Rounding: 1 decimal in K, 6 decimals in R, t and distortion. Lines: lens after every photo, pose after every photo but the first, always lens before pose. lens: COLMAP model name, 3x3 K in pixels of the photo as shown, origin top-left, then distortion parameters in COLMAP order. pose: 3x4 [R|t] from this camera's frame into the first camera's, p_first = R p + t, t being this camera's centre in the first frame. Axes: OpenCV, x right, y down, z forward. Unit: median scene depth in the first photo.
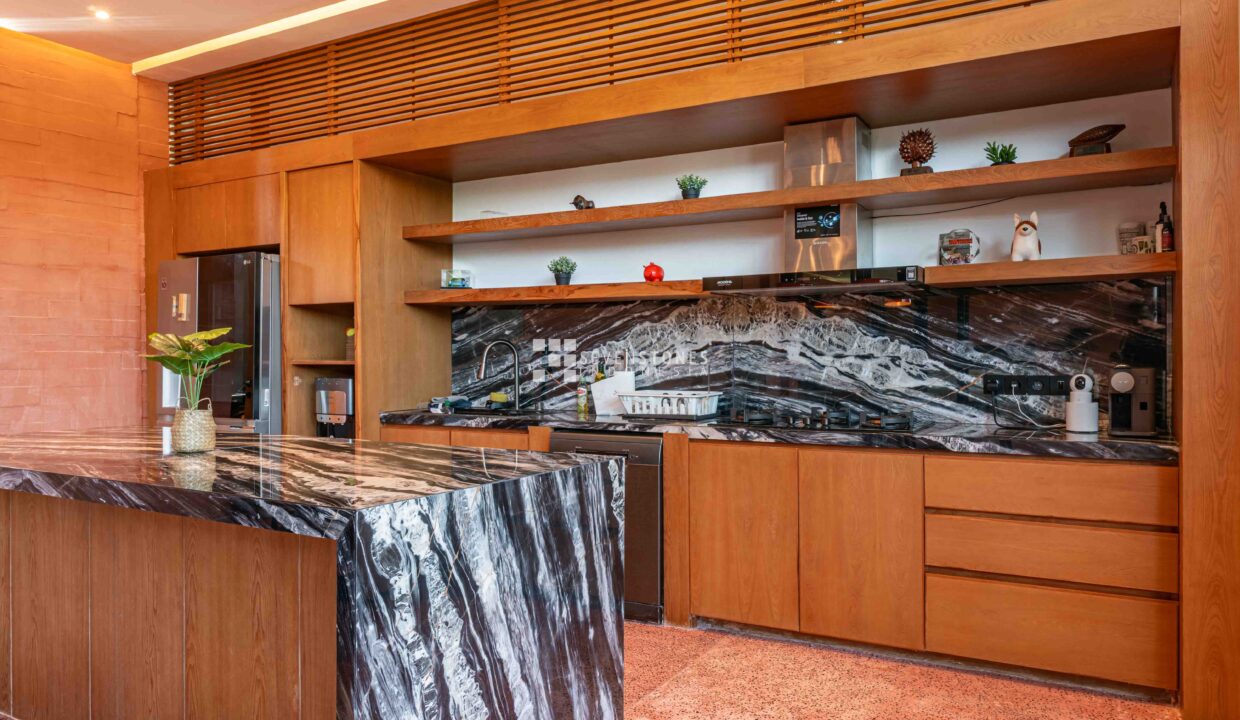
lens RADIAL K [[863.6, 0, 619.6], [0, 863.6, 359.9], [0, 0, 1]] dist [0.000968, -0.007390]
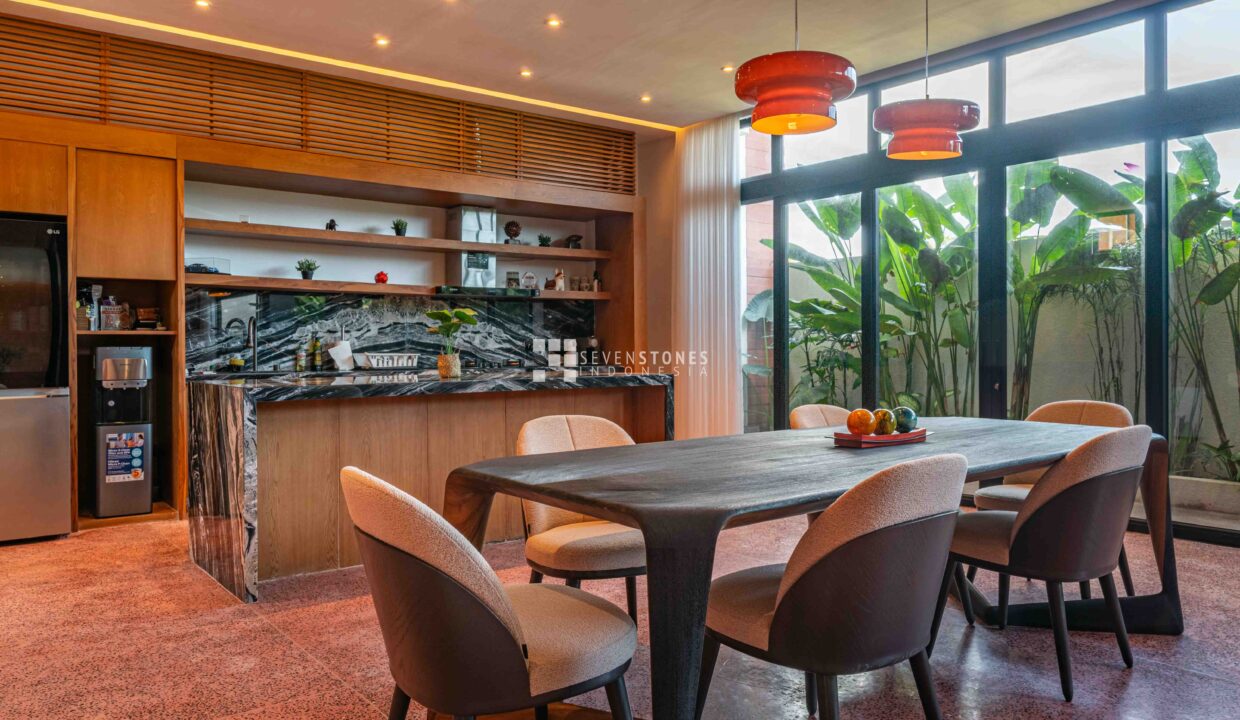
lens RADIAL K [[863.6, 0, 620.3], [0, 863.6, 355.1], [0, 0, 1]] dist [0.000968, -0.007390]
pose [[0.365920, -0.010581, 0.930586, -1.247676], [0.007131, 0.999938, 0.008565, 0.029485], [-0.930619, 0.003502, 0.365973, 0.016984]]
